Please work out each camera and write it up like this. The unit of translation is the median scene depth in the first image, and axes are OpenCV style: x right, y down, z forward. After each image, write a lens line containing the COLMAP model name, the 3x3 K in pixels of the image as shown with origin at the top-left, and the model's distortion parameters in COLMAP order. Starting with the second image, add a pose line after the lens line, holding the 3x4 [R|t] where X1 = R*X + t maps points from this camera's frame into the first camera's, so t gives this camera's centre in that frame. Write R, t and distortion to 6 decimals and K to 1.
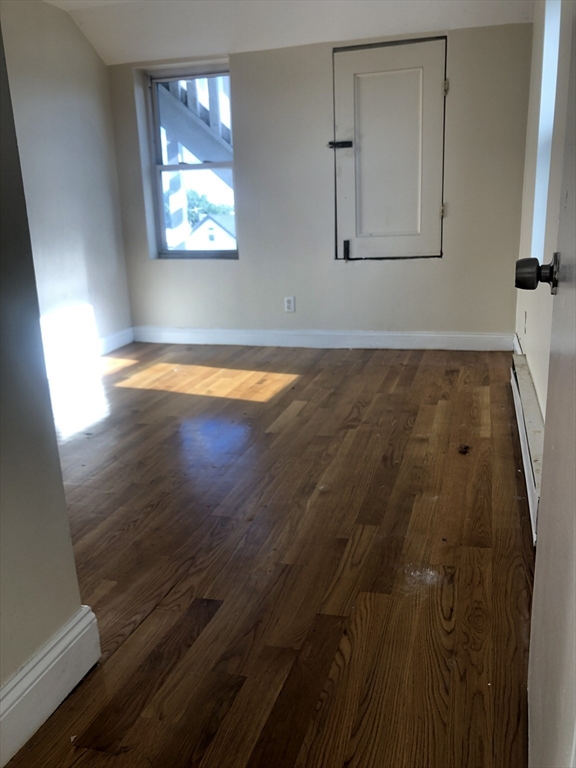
lens RADIAL K [[629.1, 0, 288.0], [0, 629.1, 384.0], [0, 0, 1]] dist [-0.000620, -0.005551]
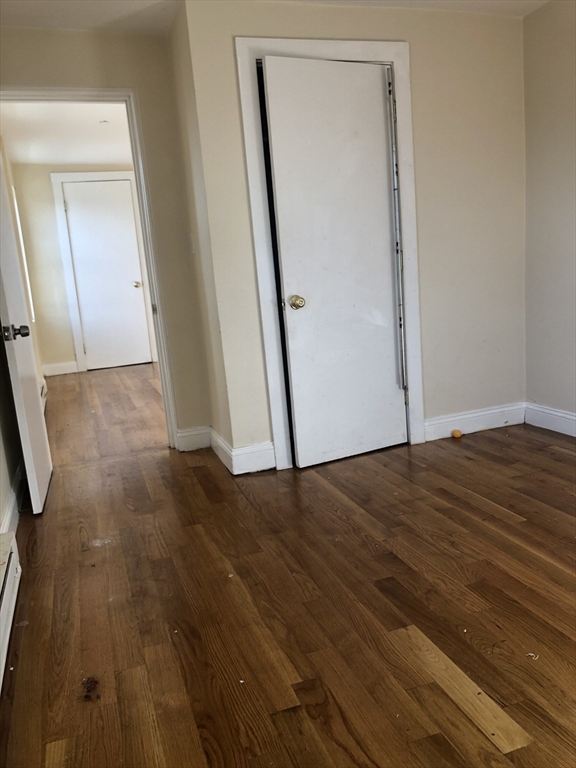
lens RADIAL K [[629.1, 0, 288.0], [0, 629.1, 384.0], [0, 0, 1]] dist [-0.000620, -0.005551]
pose [[-0.801870, 0.220185, -0.555449, 0.409519], [-0.033101, 0.911825, 0.409242, -0.451051], [0.596581, 0.346545, -0.723877, 1.488599]]
